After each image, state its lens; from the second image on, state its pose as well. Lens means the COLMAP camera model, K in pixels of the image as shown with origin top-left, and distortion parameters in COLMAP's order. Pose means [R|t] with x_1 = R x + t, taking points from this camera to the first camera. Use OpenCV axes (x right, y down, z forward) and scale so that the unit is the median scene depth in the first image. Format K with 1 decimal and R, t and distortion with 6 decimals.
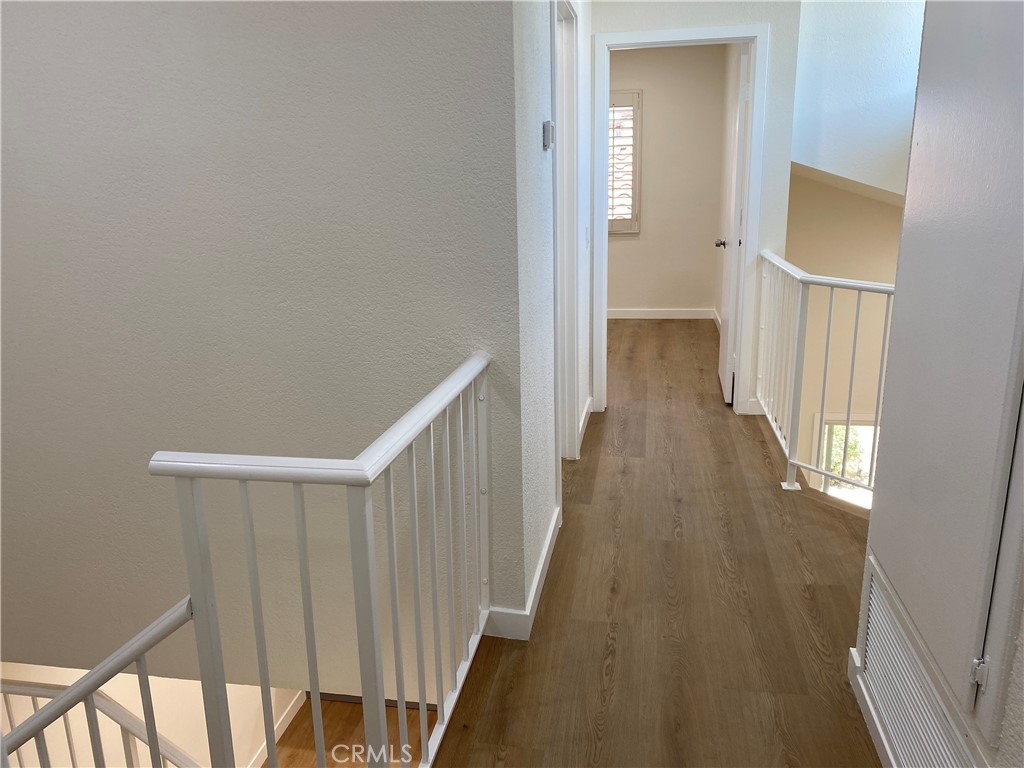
lens RADIAL K [[797.1, 0, 511.8], [0, 797.1, 384.9], [0, 0, 1]] dist [0.028889, -0.010926]
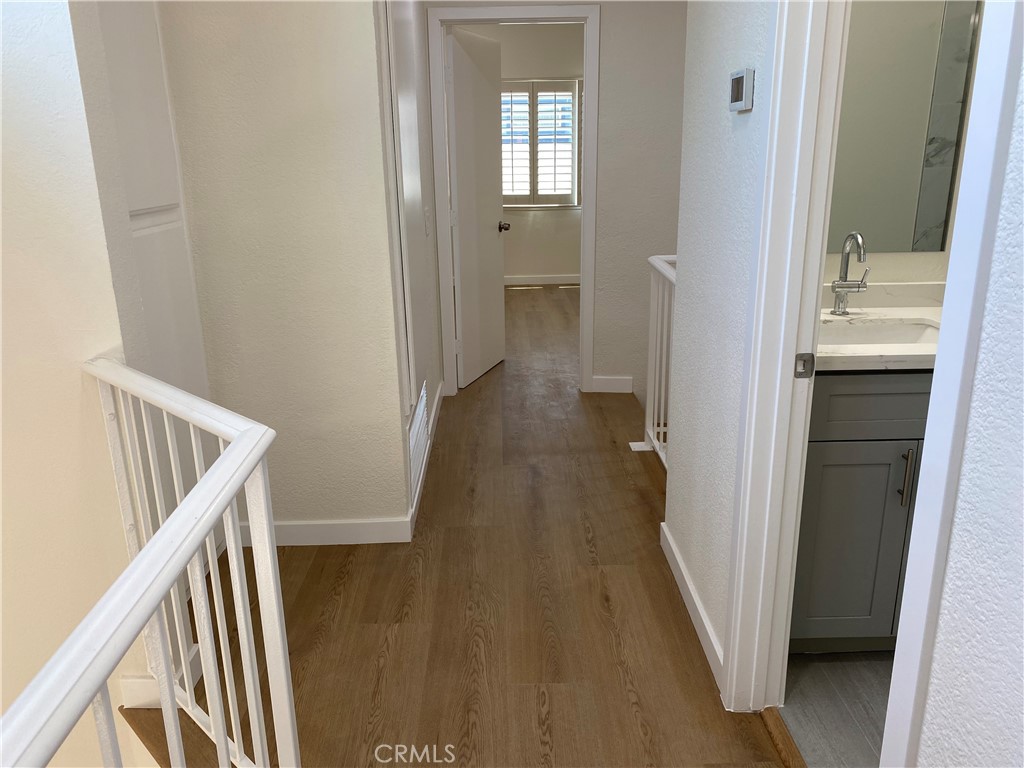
lens RADIAL K [[797.1, 0, 518.1], [0, 797.1, 378.9], [0, 0, 1]] dist [0.028889, -0.010926]
pose [[-0.979960, 0.083960, -0.180637, 0.390055], [-0.023052, 0.852937, 0.521504, -0.466042], [0.197857, 0.515217, -0.833909, 1.685329]]
